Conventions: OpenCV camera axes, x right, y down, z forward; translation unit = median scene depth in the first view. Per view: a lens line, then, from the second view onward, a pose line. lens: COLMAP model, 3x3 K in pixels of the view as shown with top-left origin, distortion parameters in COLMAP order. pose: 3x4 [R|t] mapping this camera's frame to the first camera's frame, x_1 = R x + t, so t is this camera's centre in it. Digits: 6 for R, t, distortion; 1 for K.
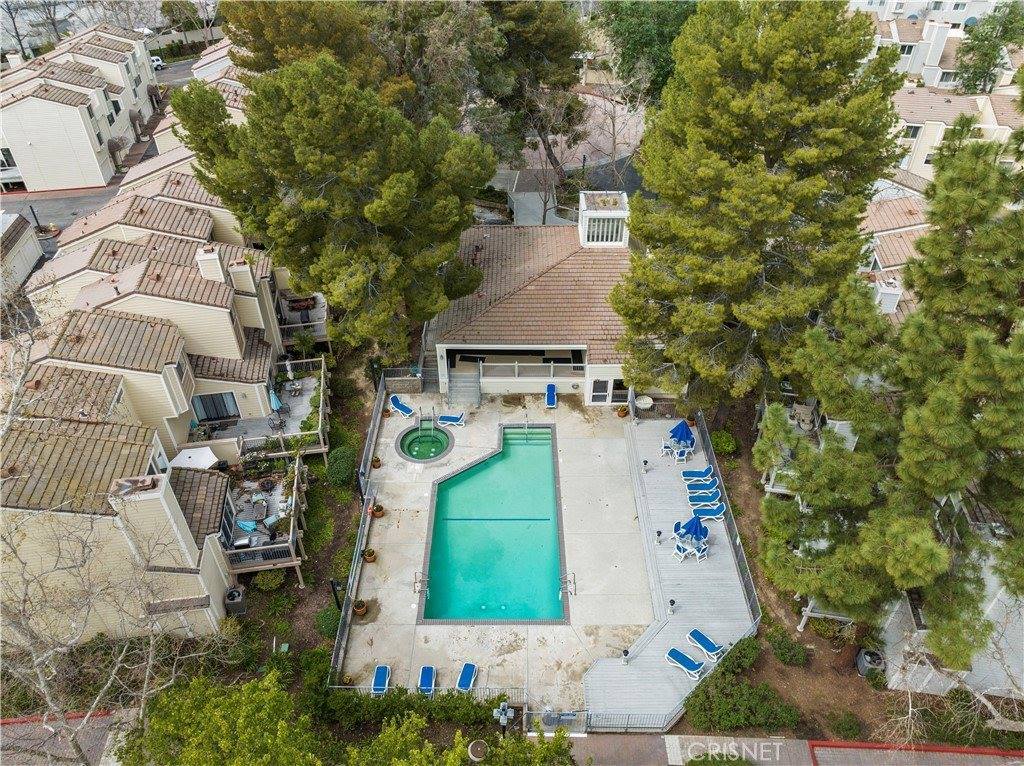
lens RADIAL K [[735.0, 0, 511.4], [0, 735.0, 382.7], [0, 0, 1]] dist [-0.007952, -0.009564]
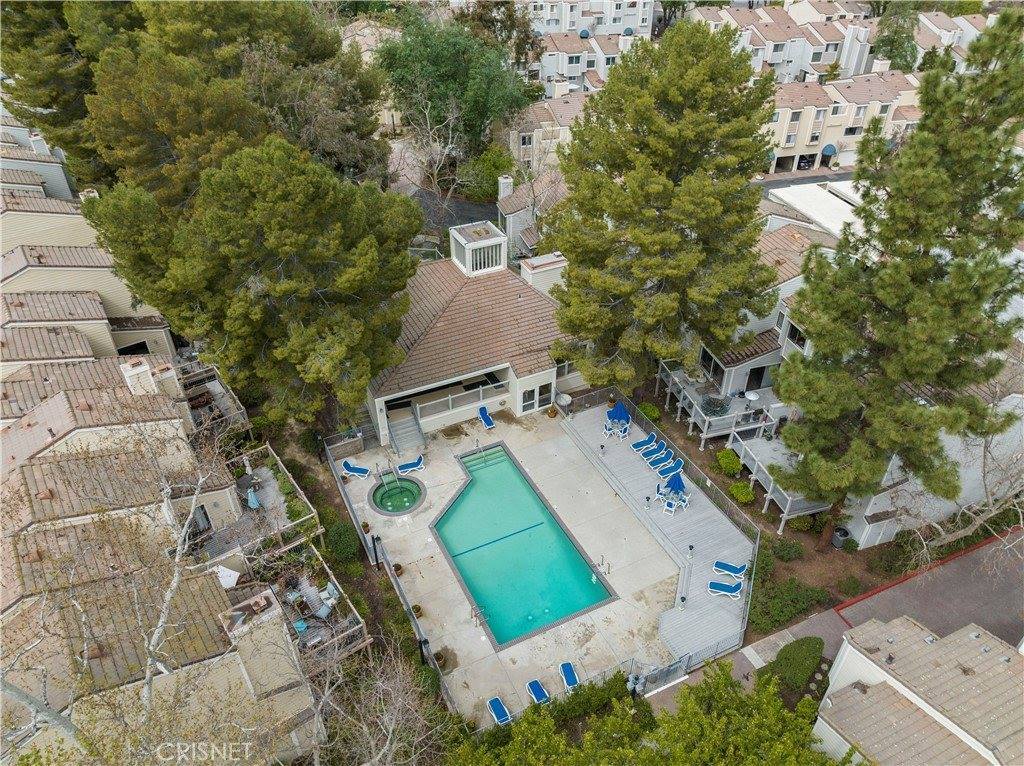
lens RADIAL K [[735.0, 0, 515.0], [0, 735.0, 383.8], [0, 0, 1]] dist [-0.007952, -0.009564]
pose [[0.894325, -0.262625, 0.362231, -0.313277], [0.274424, 0.961411, 0.019508, -0.042545], [-0.353377, 0.081959, 0.931884, -0.013672]]
